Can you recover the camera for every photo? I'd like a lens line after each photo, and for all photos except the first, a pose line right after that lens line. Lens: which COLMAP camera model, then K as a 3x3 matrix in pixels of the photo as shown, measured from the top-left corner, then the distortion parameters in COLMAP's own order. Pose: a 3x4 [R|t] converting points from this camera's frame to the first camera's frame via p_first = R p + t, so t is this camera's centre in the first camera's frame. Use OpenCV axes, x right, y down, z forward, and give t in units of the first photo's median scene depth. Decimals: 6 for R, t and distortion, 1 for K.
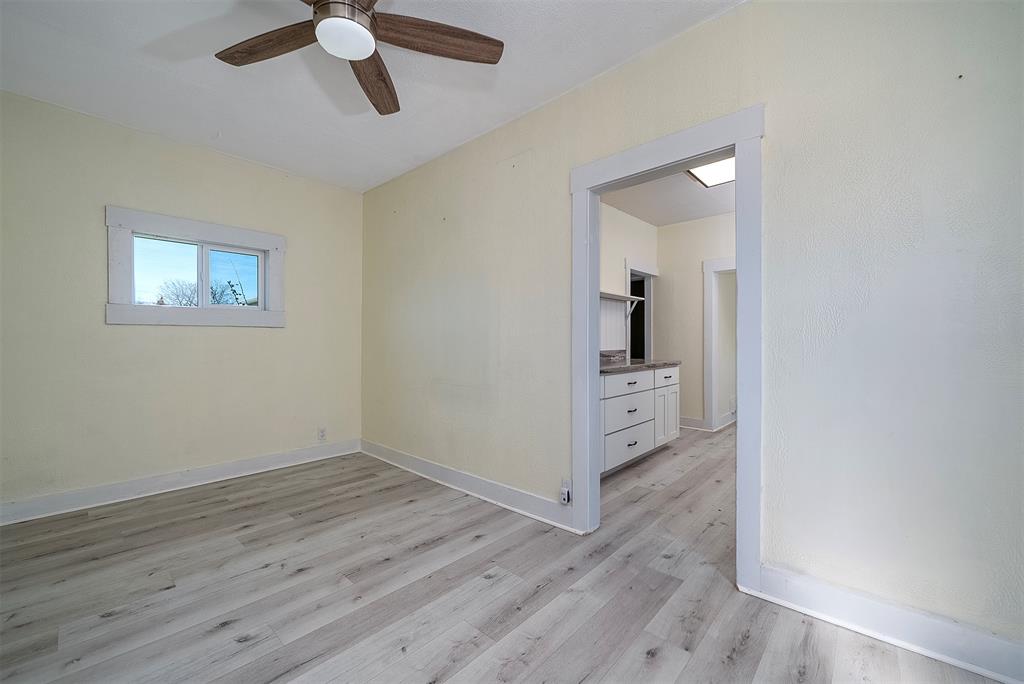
lens RADIAL K [[410.0, 0, 512.0], [0, 410.0, 342.0], [0, 0, 1]] dist [-0.004150, -0.000028]
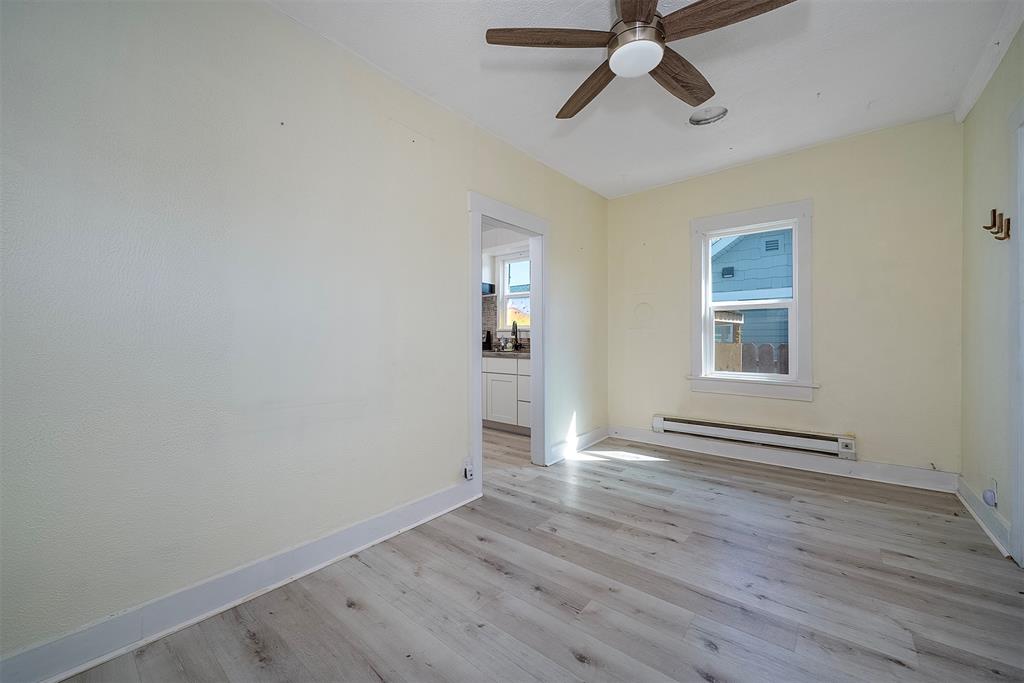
lens RADIAL K [[400.1, 0, 512.0], [0, 400.1, 341.5], [0, 0, 1]] dist [0.015491, -0.000018]
pose [[-0.055196, -0.001470, 0.998474, -0.960896], [-0.002489, 0.999996, 0.001335, 0.013644], [-0.998472, -0.002411, -0.055199, 0.929180]]
